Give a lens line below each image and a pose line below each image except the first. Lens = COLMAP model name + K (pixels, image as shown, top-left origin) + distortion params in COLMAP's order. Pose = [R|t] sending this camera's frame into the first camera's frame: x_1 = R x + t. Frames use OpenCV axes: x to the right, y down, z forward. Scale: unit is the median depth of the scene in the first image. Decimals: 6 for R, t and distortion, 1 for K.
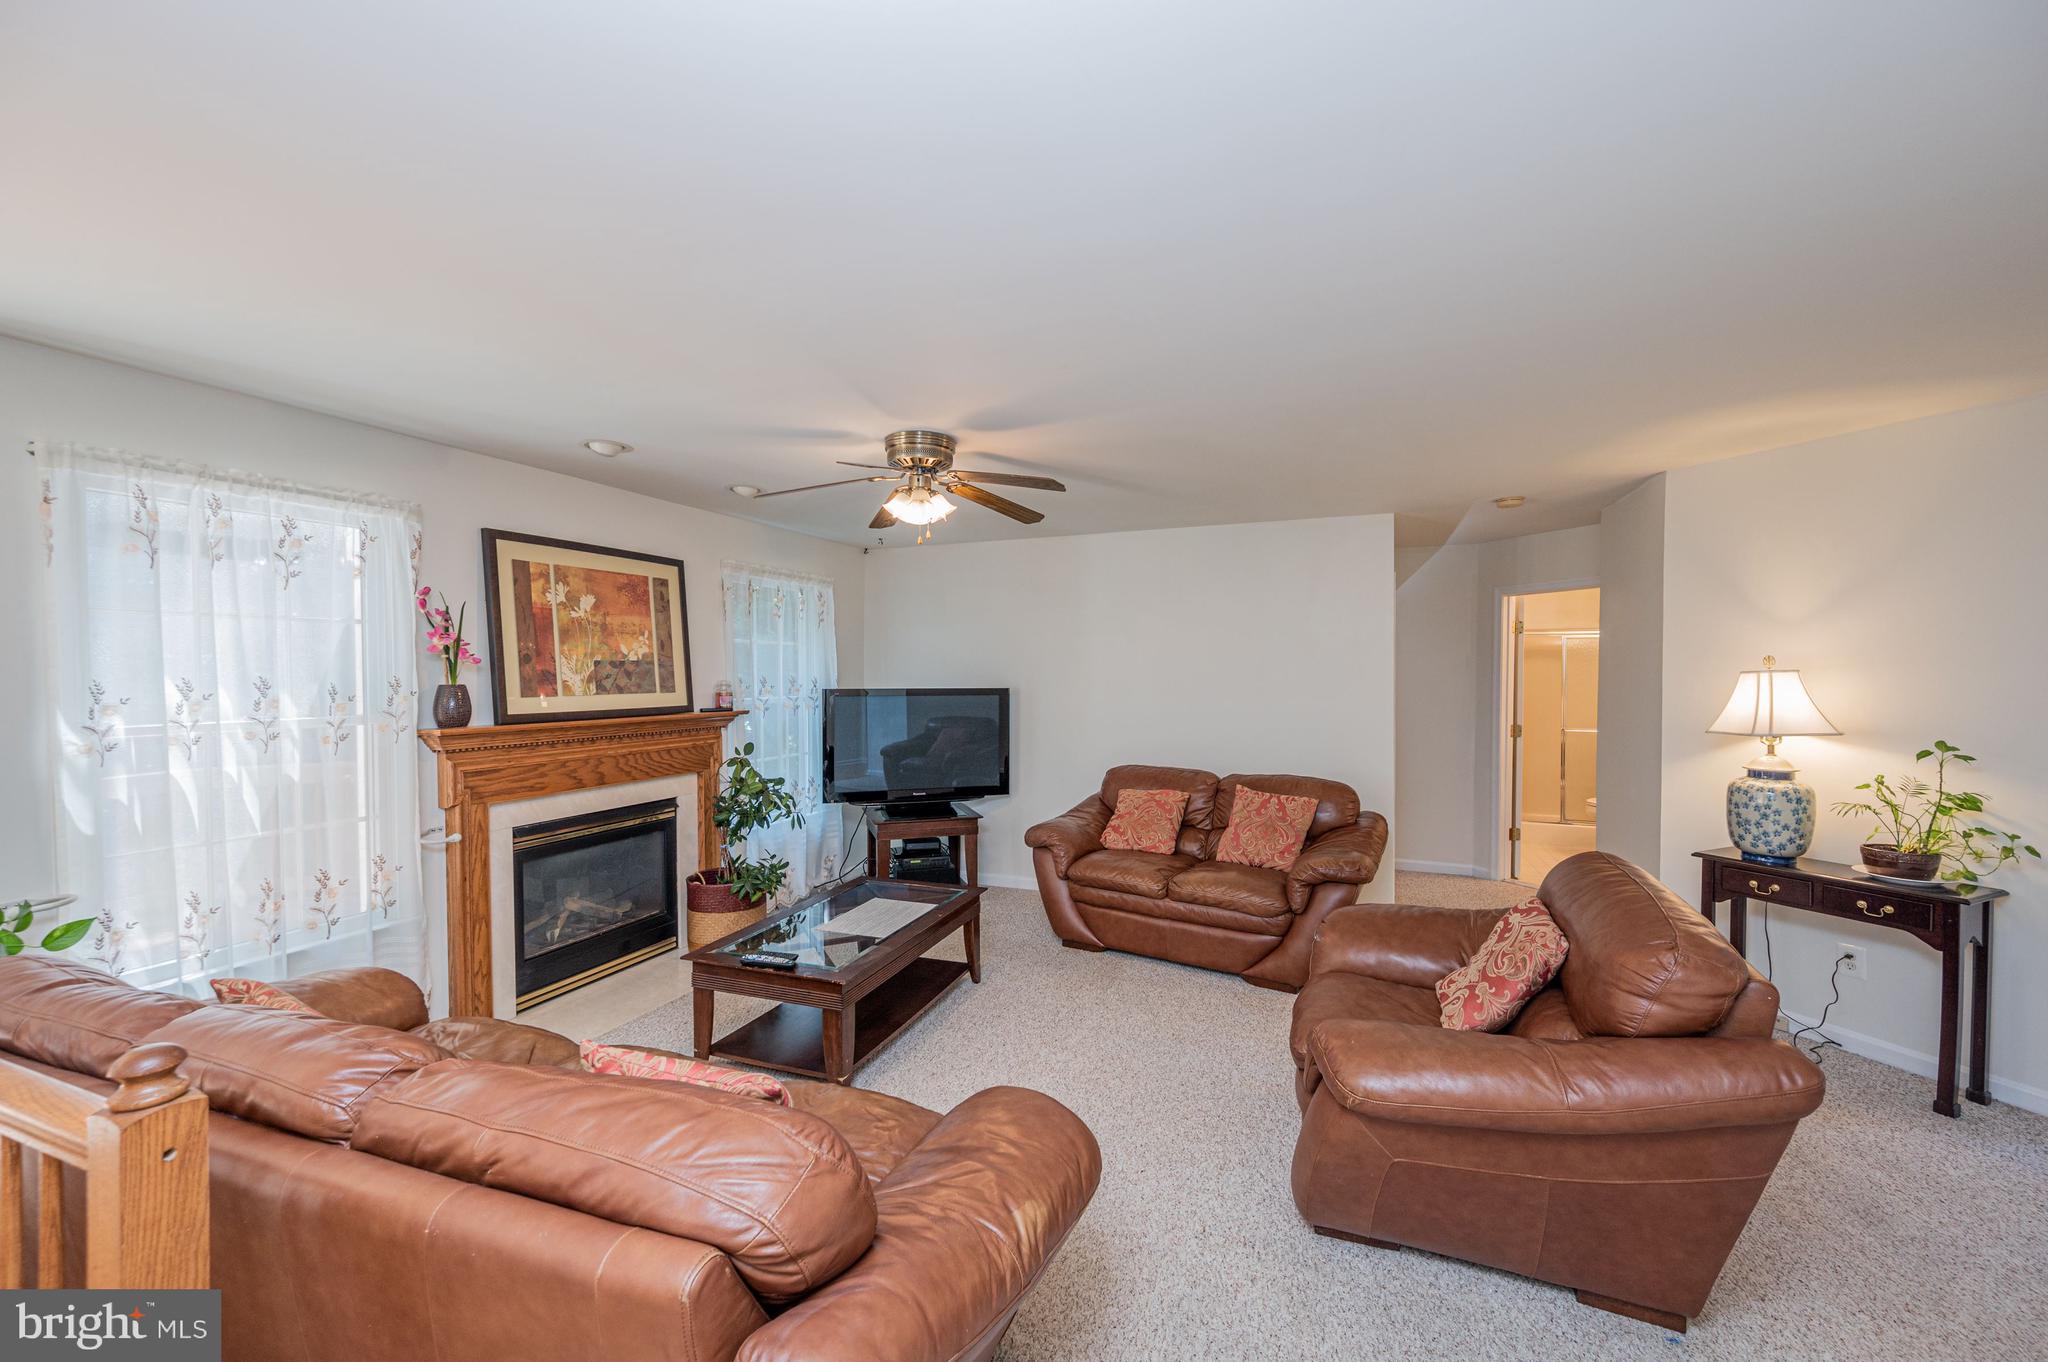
lens RADIAL K [[818.2, 0, 1022.8], [0, 818.2, 685.6], [0, 0, 1]] dist [-0.003927, -0.001284]
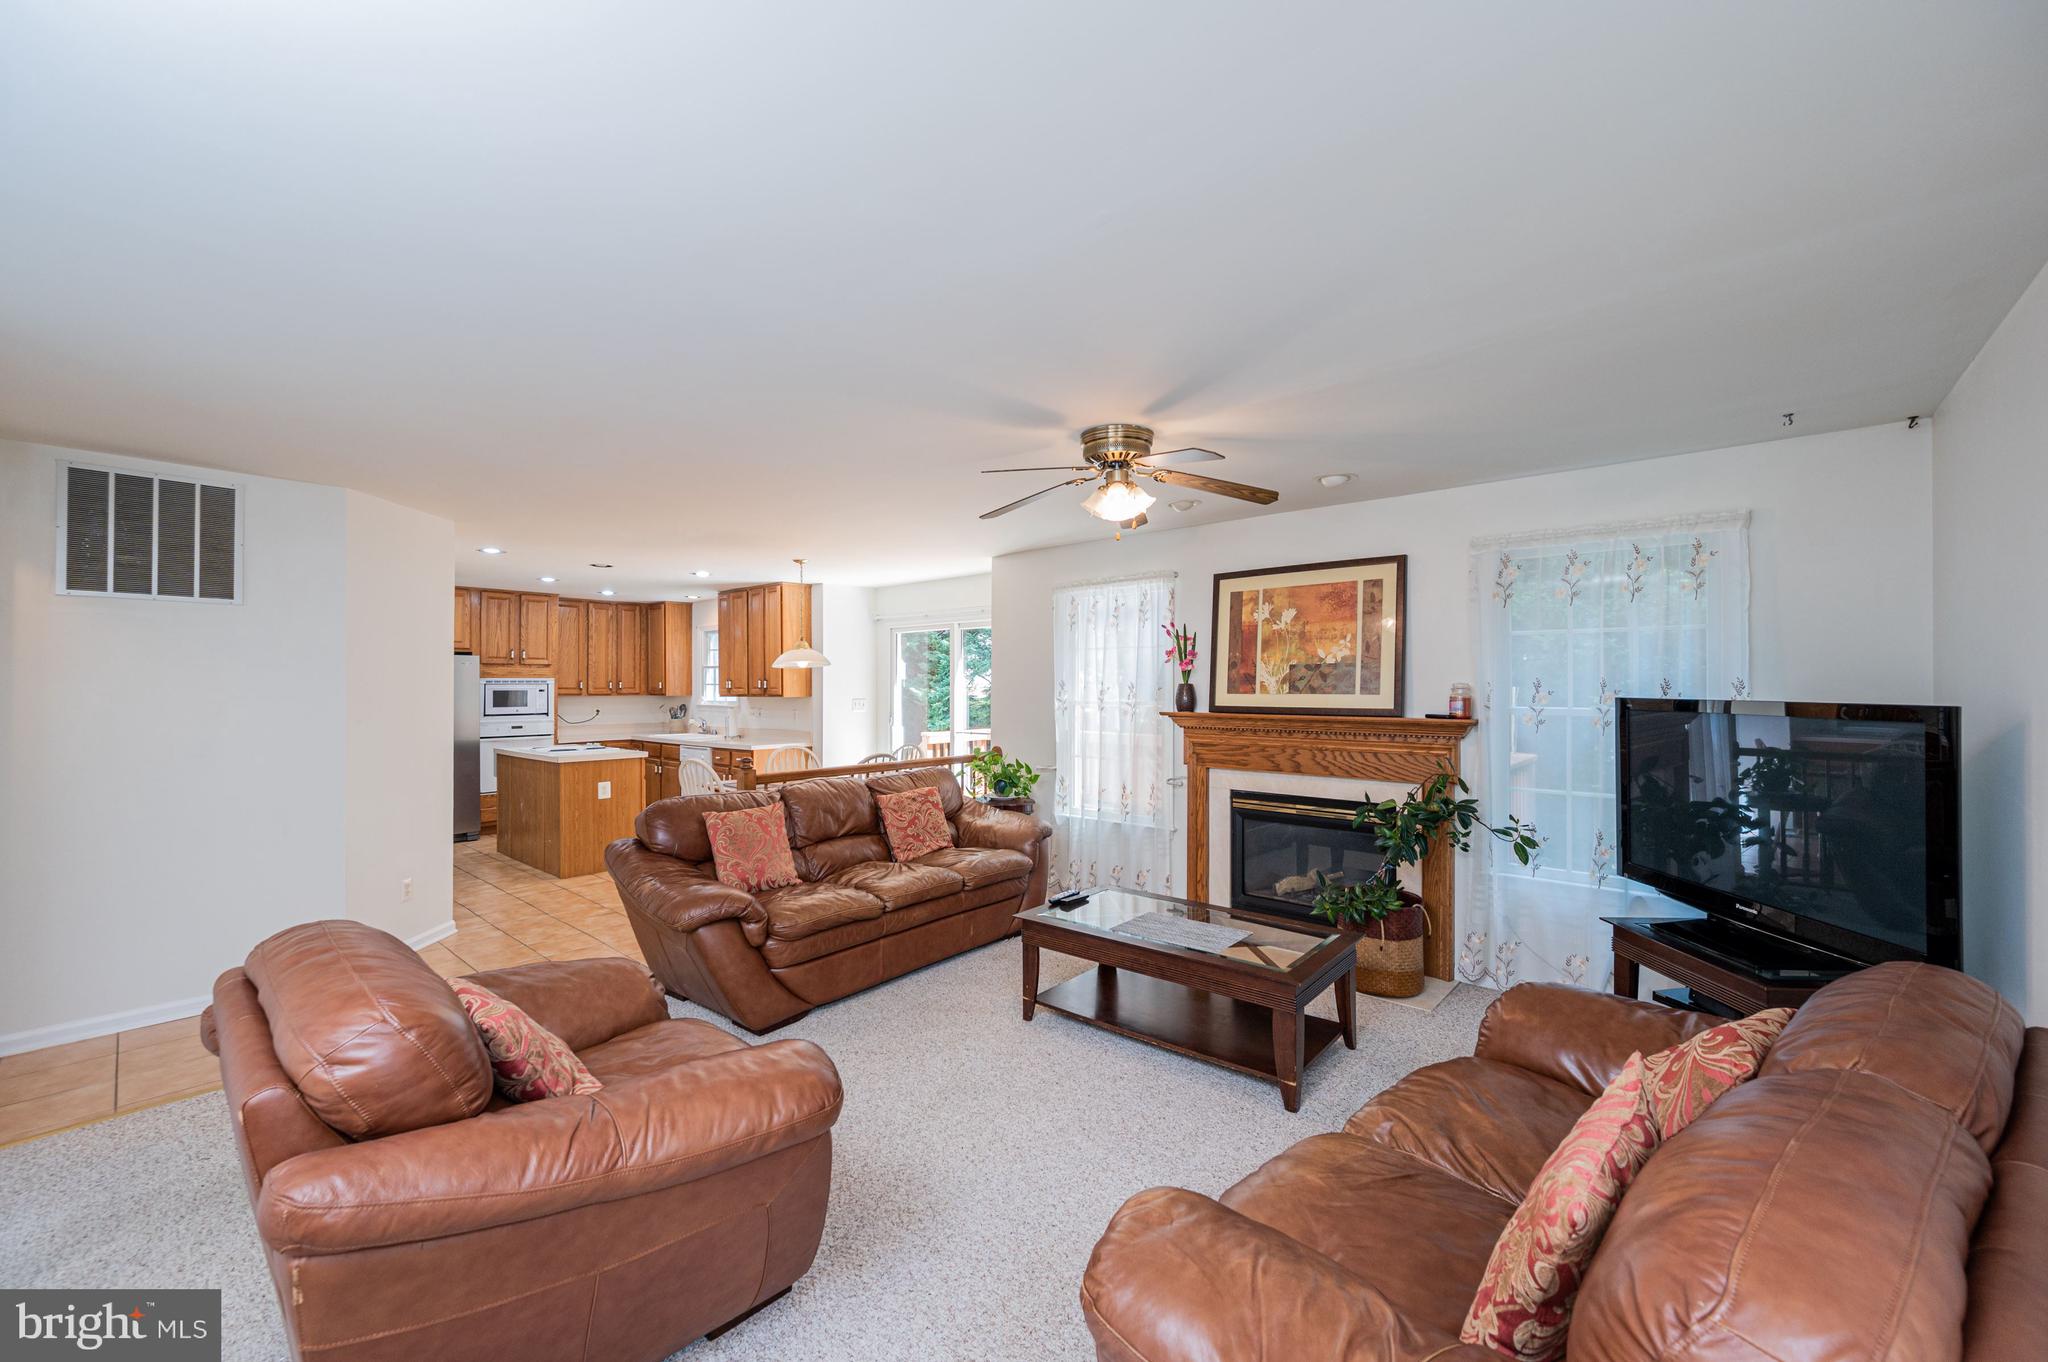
lens RADIAL K [[818.2, 0, 1028.0], [0, 818.2, 679.3], [0, 0, 1]] dist [-0.003927, -0.001284]
pose [[-0.345790, -0.002475, -0.938309, 0.692315], [-0.012440, 0.999921, 0.001947, -0.007246], [0.938229, 0.012345, -0.345793, 1.037301]]
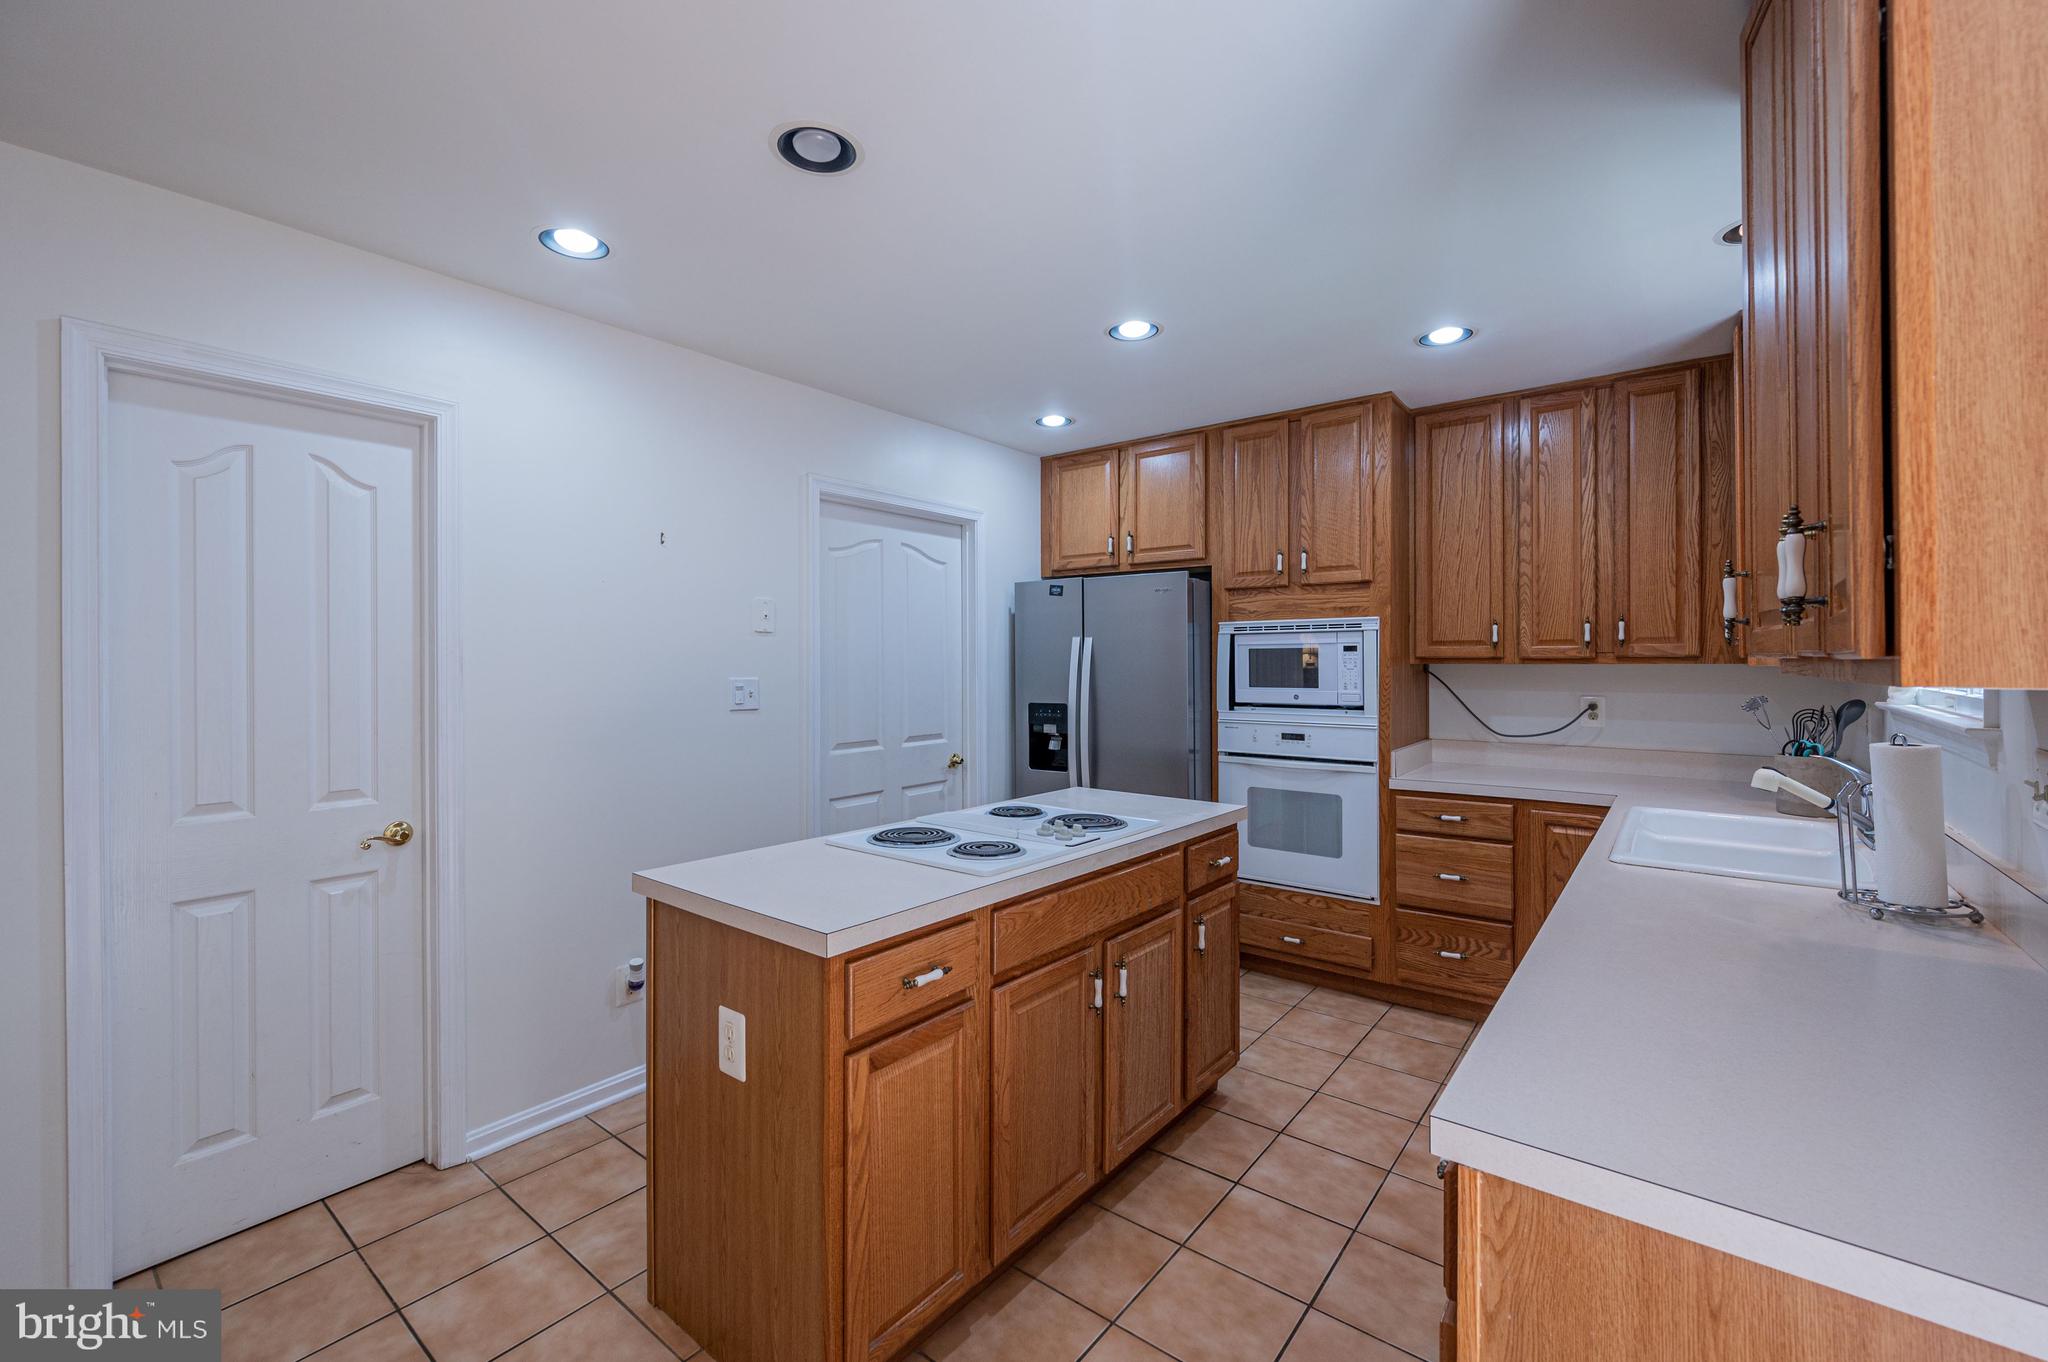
lens RADIAL K [[818.2, 0, 1008.0], [0, 818.2, 675.0], [0, 0, 1]] dist [-0.003927, -0.001284]
pose [[-0.956221, 0.002553, 0.292634, -0.787039], [0.013154, 0.999326, 0.034266, 0.036159], [-0.292349, 0.036615, -0.955610, 0.013668]]
